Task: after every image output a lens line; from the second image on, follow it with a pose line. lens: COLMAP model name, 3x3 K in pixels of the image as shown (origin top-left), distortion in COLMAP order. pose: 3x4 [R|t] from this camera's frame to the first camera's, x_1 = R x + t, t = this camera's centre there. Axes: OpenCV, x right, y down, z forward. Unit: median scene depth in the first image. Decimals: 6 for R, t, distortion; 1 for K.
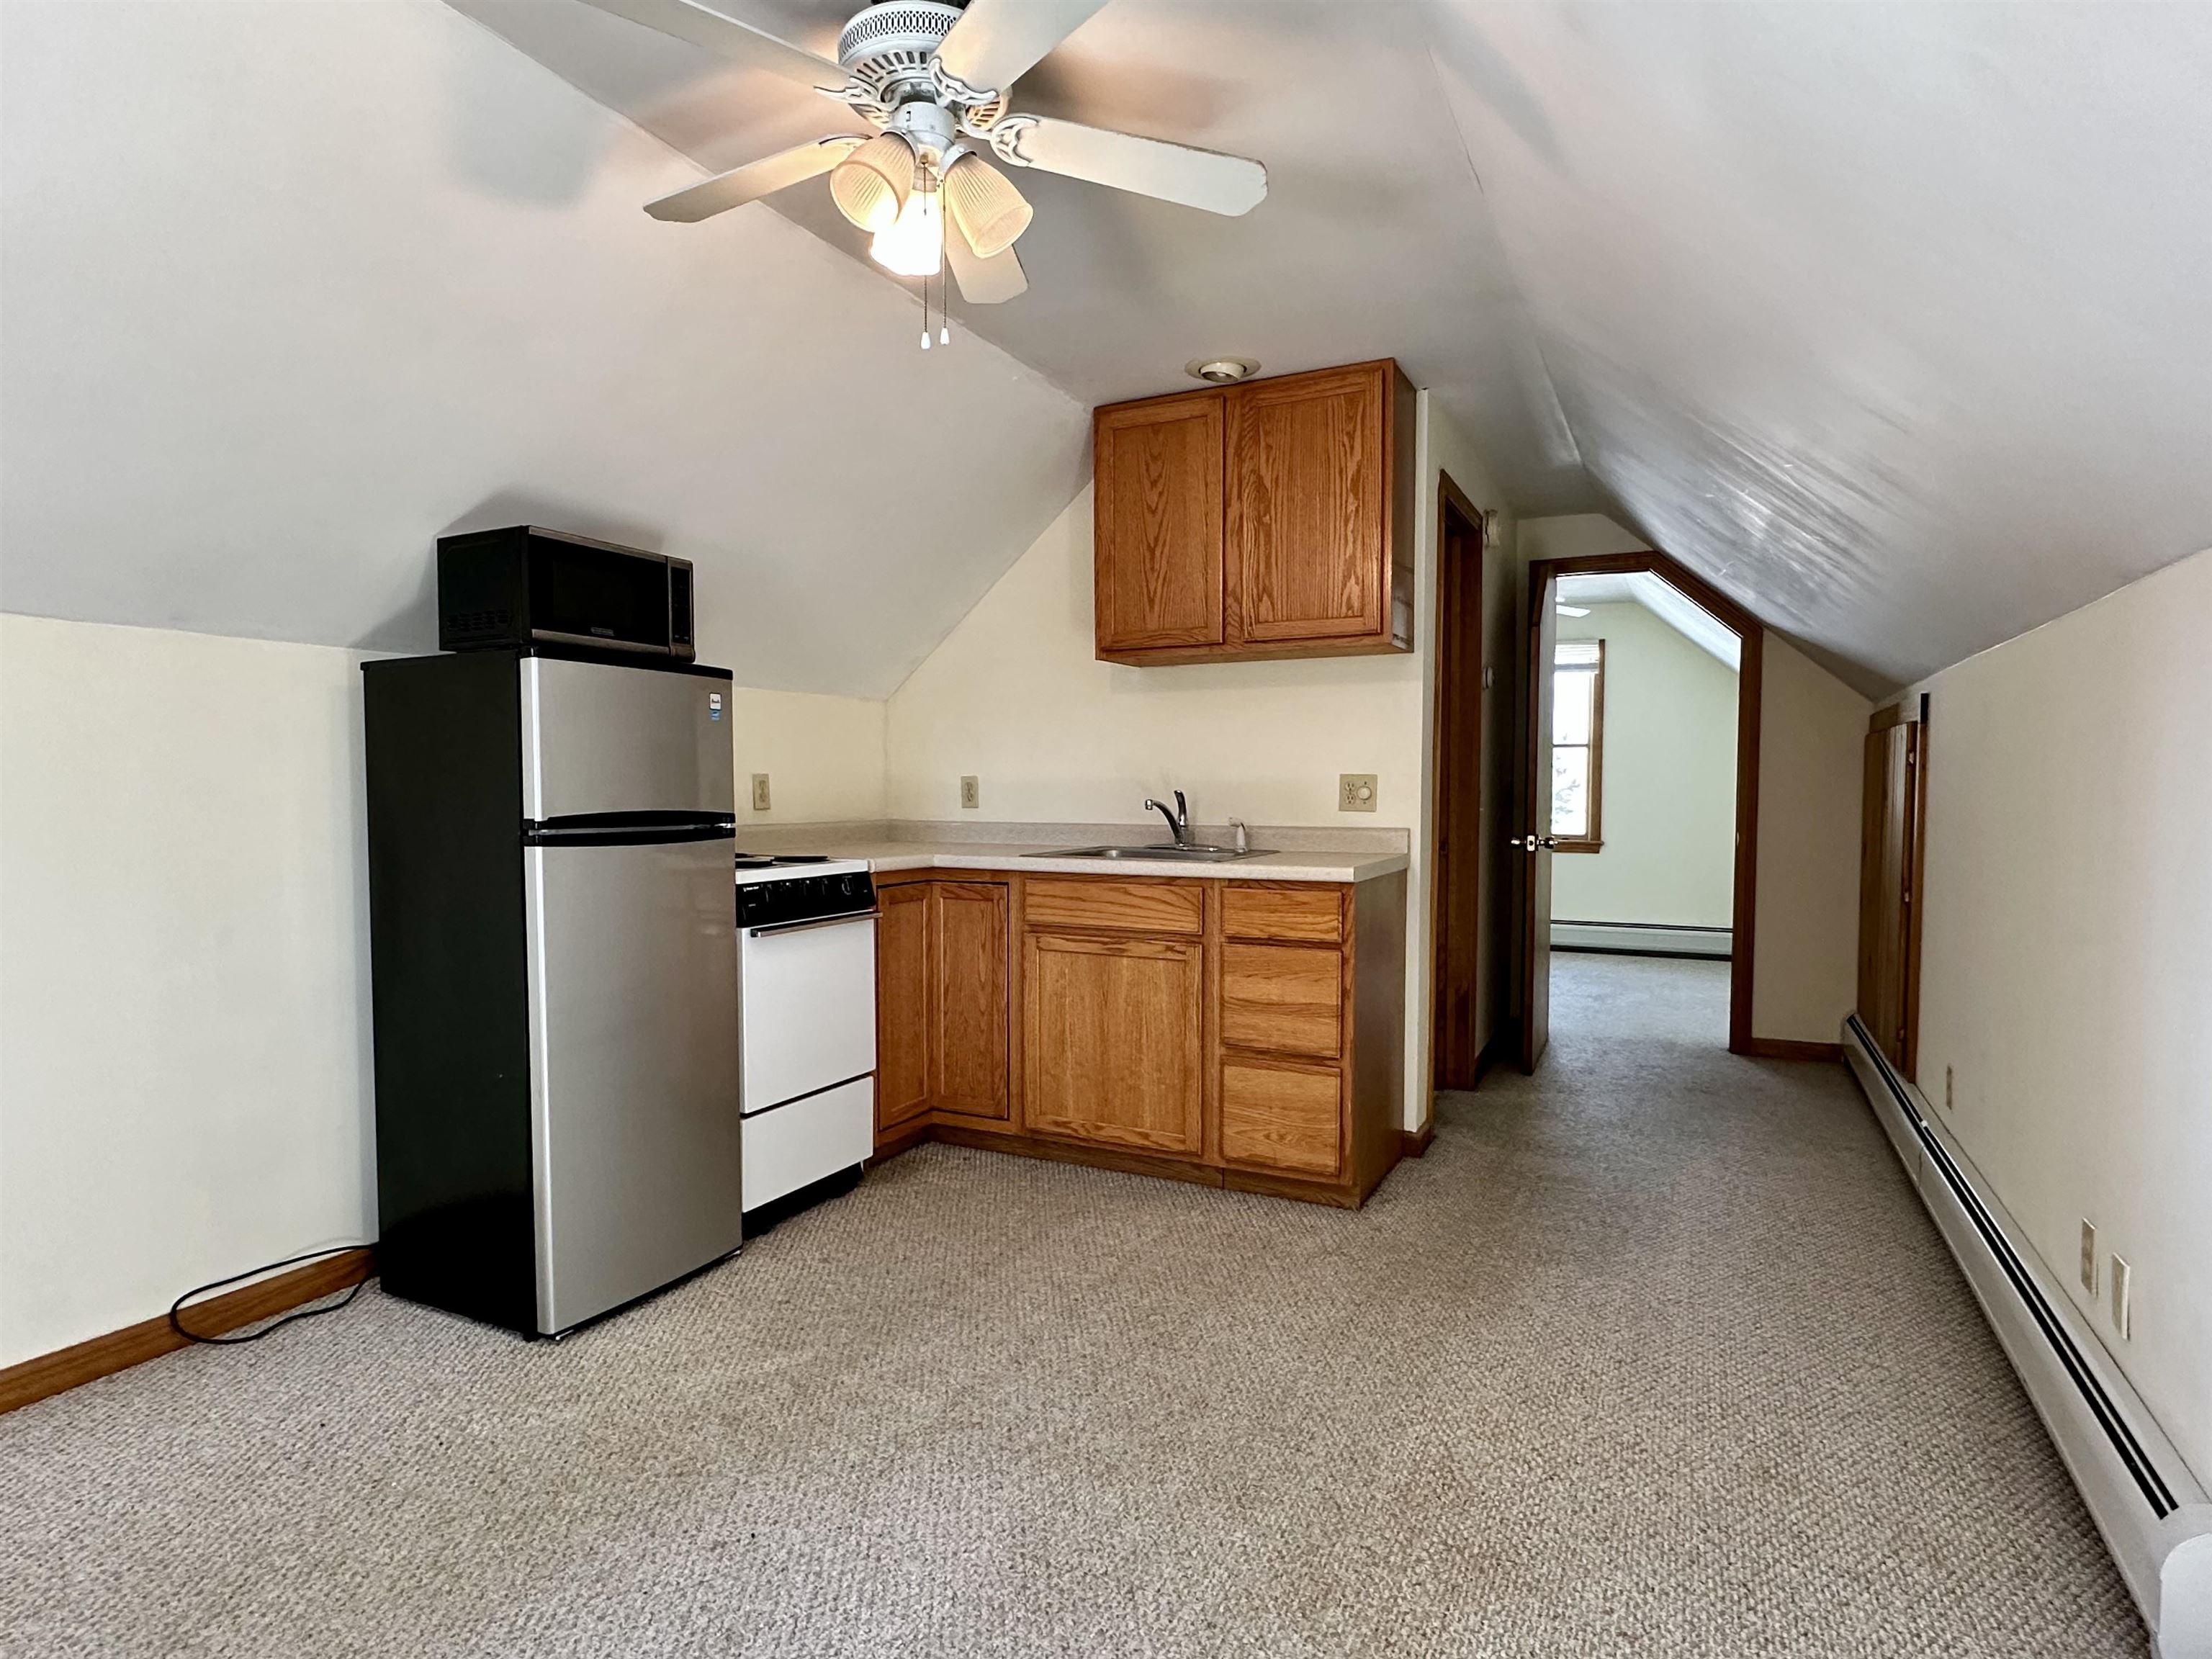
lens RADIAL K [[1190.0, 0, 1109.2], [0, 1190.0, 844.1], [0, 0, 1]] dist [-0.004463, 0.001360]
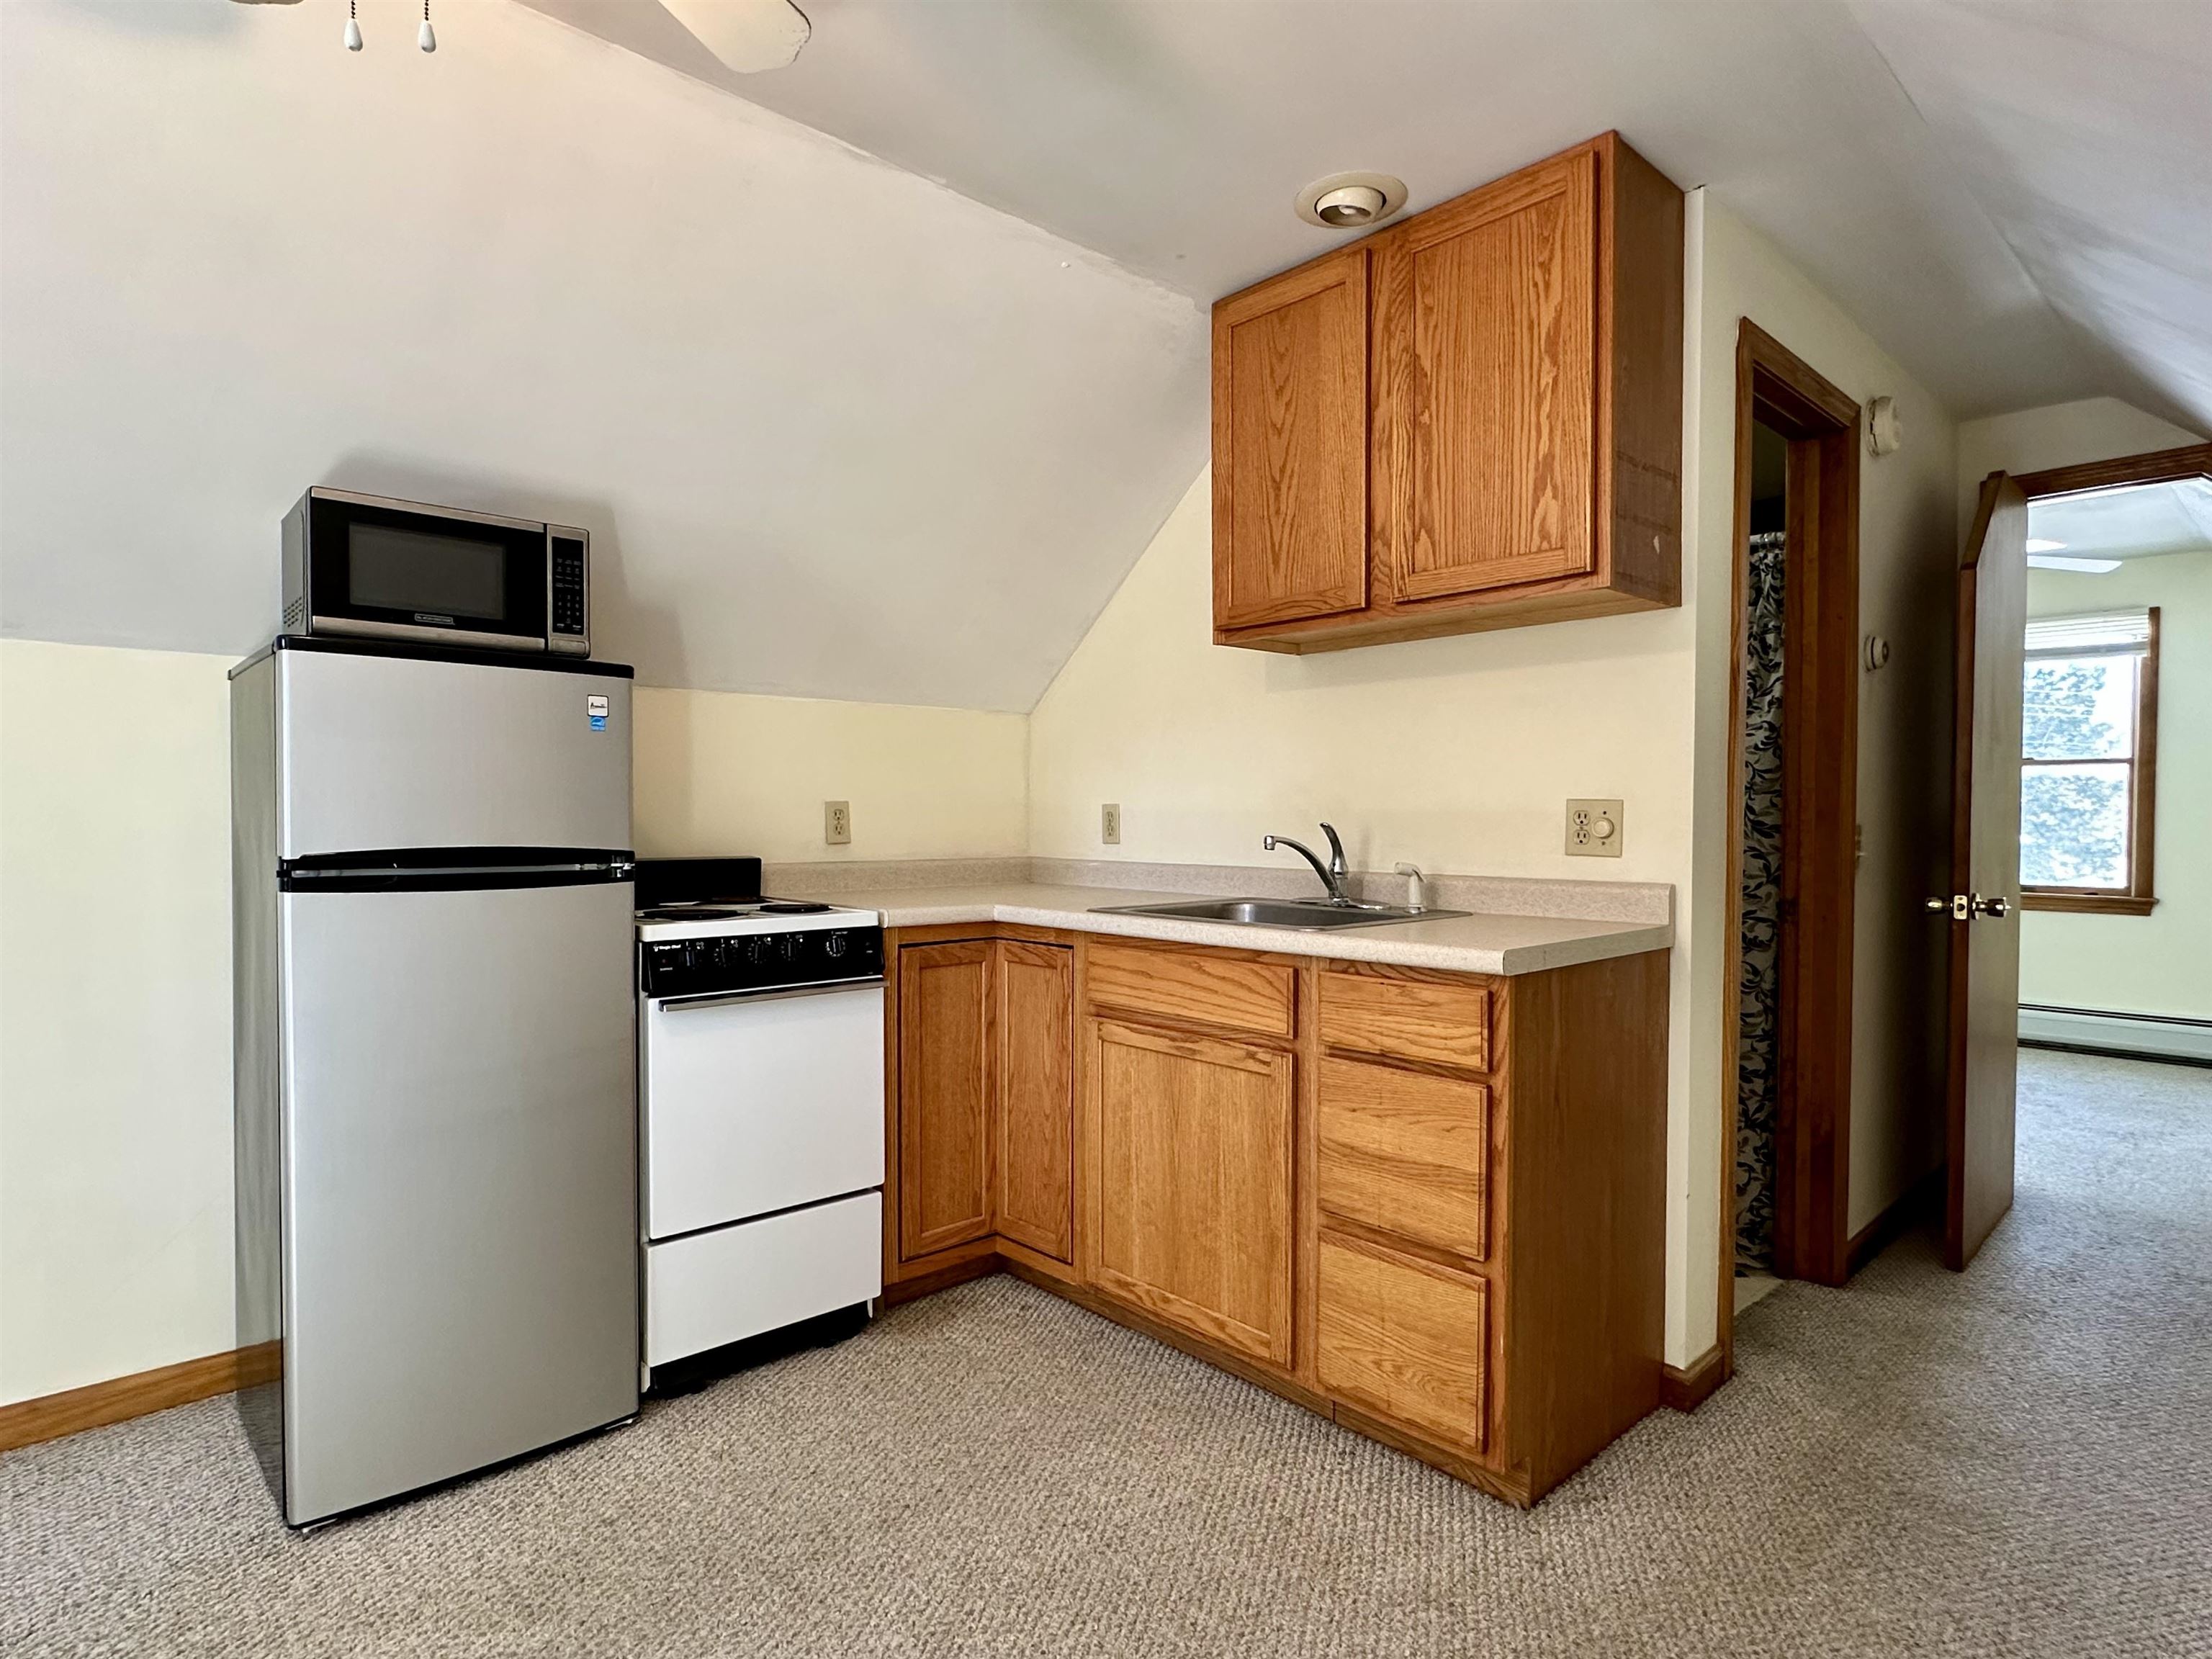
lens RADIAL K [[1190.0, 0, 1109.2], [0, 1190.0, 844.1], [0, 0, 1]] dist [-0.004463, 0.001360]
pose [[0.935081, 0.010454, -0.354279, 0.208009], [-0.019662, 0.999556, -0.022403, -0.015600], [0.353888, 0.027914, 0.934871, 0.322961]]
